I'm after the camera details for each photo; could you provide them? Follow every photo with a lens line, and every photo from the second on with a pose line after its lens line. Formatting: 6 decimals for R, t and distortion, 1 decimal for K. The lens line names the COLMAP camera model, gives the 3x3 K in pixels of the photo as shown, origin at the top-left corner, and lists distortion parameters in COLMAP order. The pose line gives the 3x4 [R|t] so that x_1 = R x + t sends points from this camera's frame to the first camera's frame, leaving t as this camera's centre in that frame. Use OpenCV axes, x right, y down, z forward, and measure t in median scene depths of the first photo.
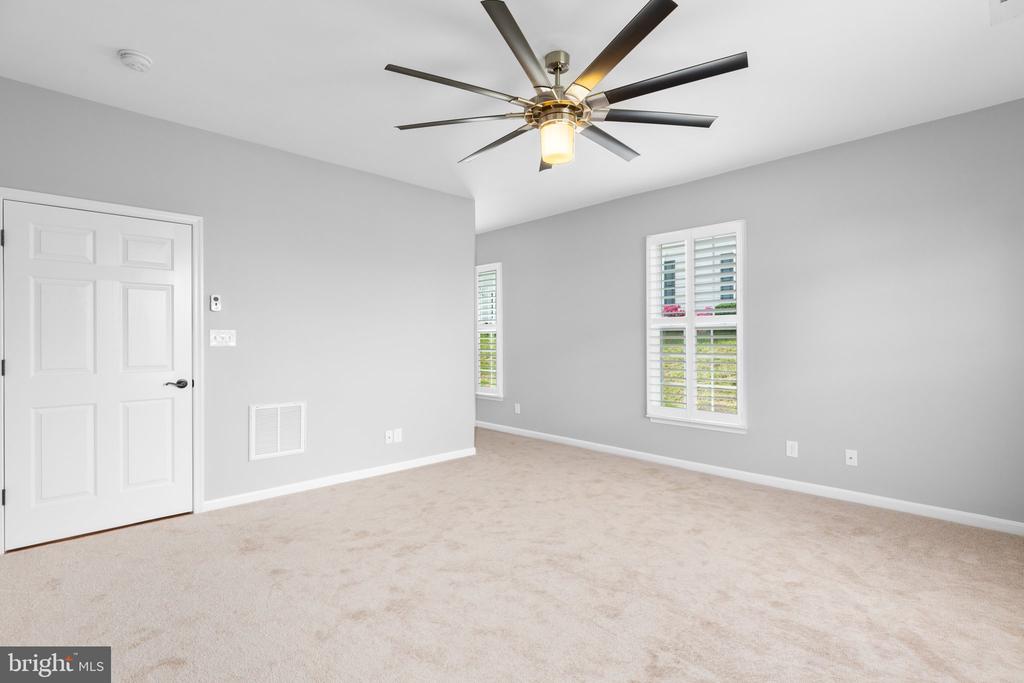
lens RADIAL K [[481.7, 0, 512.0], [0, 481.7, 341.5], [0, 0, 1]] dist [0.001316, 0.000164]
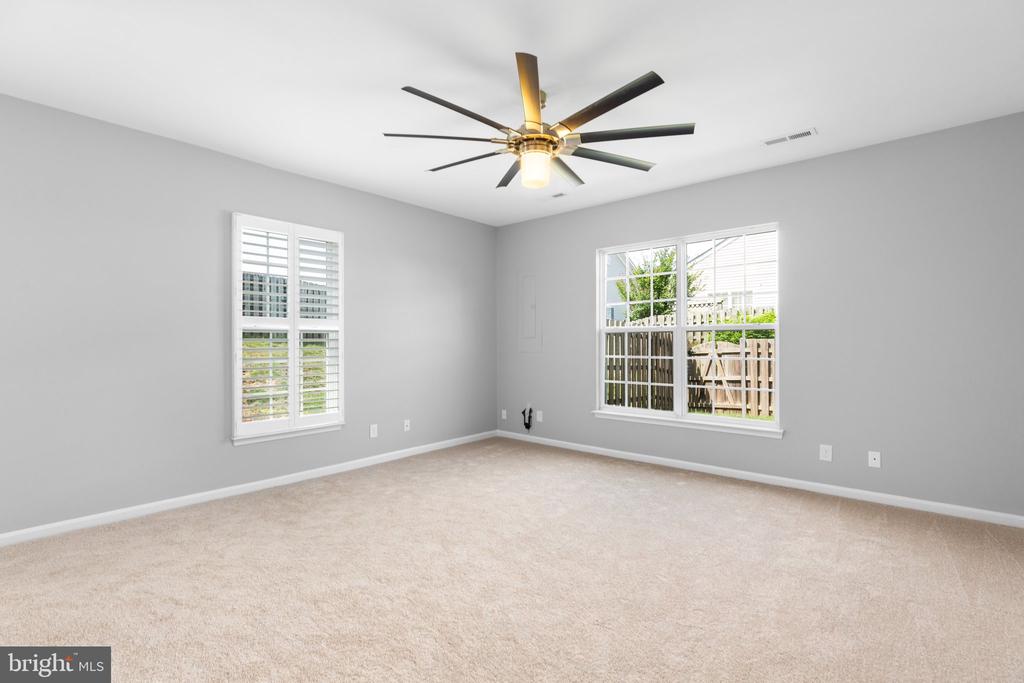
lens RADIAL K [[478.2, 0, 512.0], [0, 478.2, 341.5], [0, 0, 1]] dist [0.000664, 0.000082]
pose [[-0.089313, 0.005628, 0.995988, -0.623682], [0.011560, 0.999923, -0.004613, 0.003200], [-0.995936, 0.011101, -0.089371, 0.701352]]
